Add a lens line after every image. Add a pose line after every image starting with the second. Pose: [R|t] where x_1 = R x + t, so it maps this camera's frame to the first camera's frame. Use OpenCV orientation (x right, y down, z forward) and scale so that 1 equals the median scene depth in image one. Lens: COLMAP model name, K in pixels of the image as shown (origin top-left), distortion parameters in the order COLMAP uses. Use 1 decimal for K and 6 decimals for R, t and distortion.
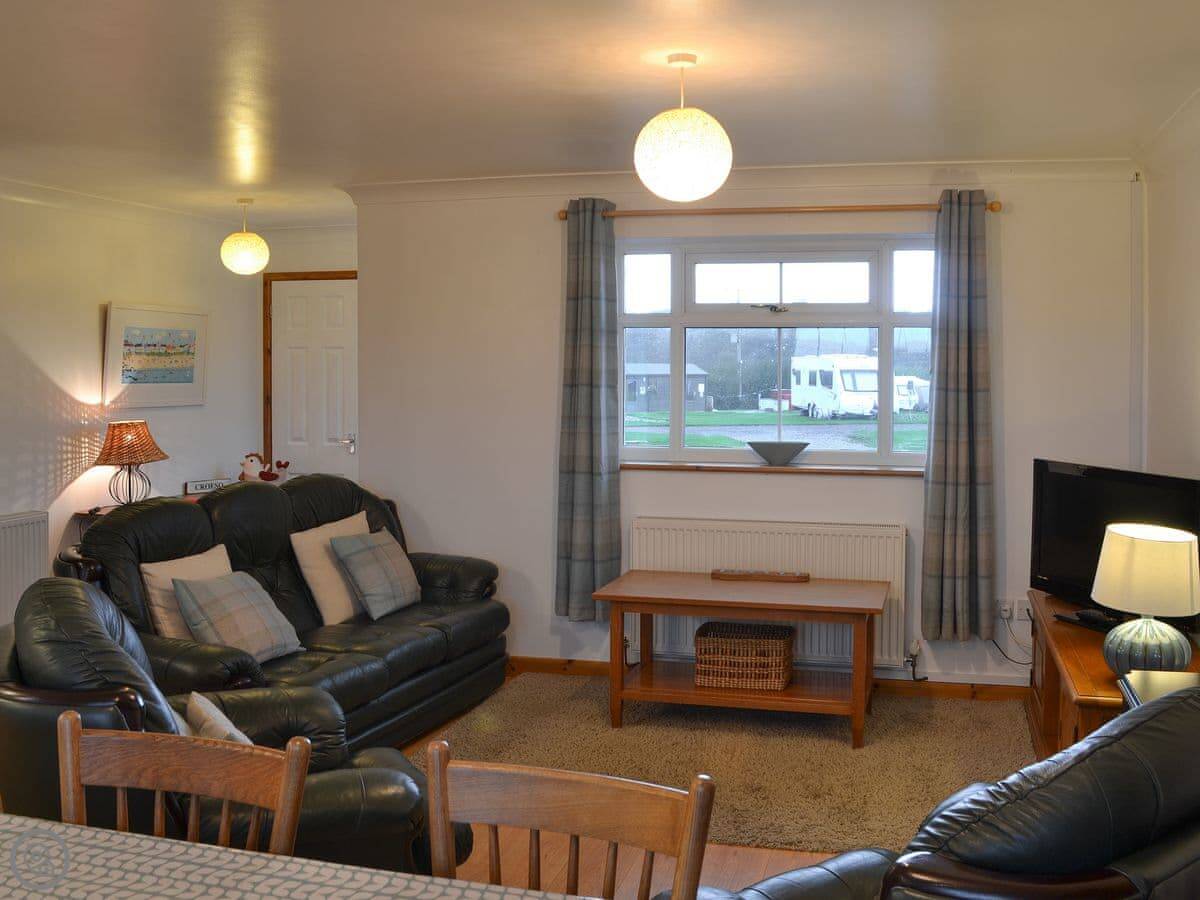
lens RADIAL K [[1095.3, 0, 604.8], [0, 1095.3, 403.5], [0, 0, 1]] dist [-0.027982, -0.000925]
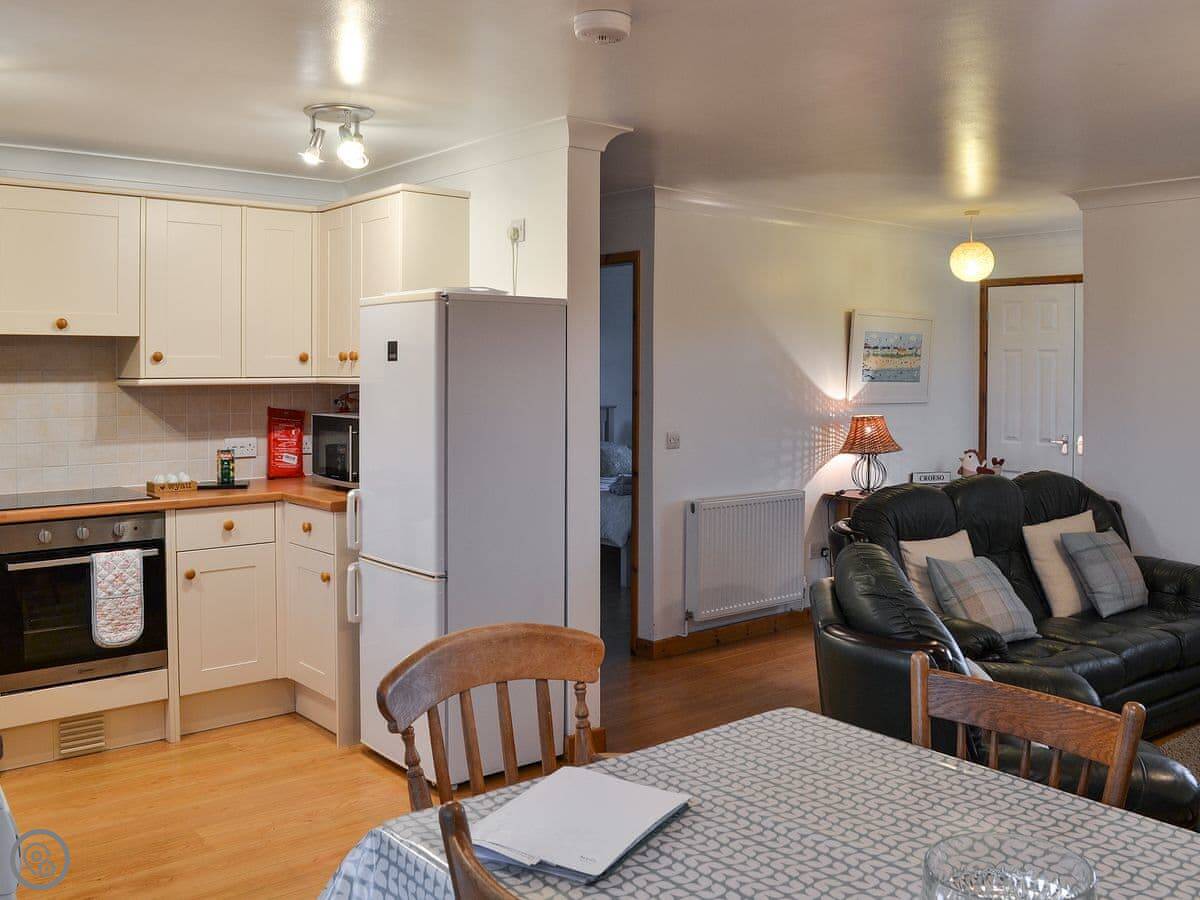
lens RADIAL K [[1095.3, 0, 604.8], [0, 1095.3, 403.5], [0, 0, 1]] dist [-0.027982, -0.000925]
pose [[0.863333, 0.022743, -0.504121, -0.107146], [-0.026918, 0.999637, -0.001001, 0.012918], [0.503916, 0.014434, 0.863632, -0.110663]]
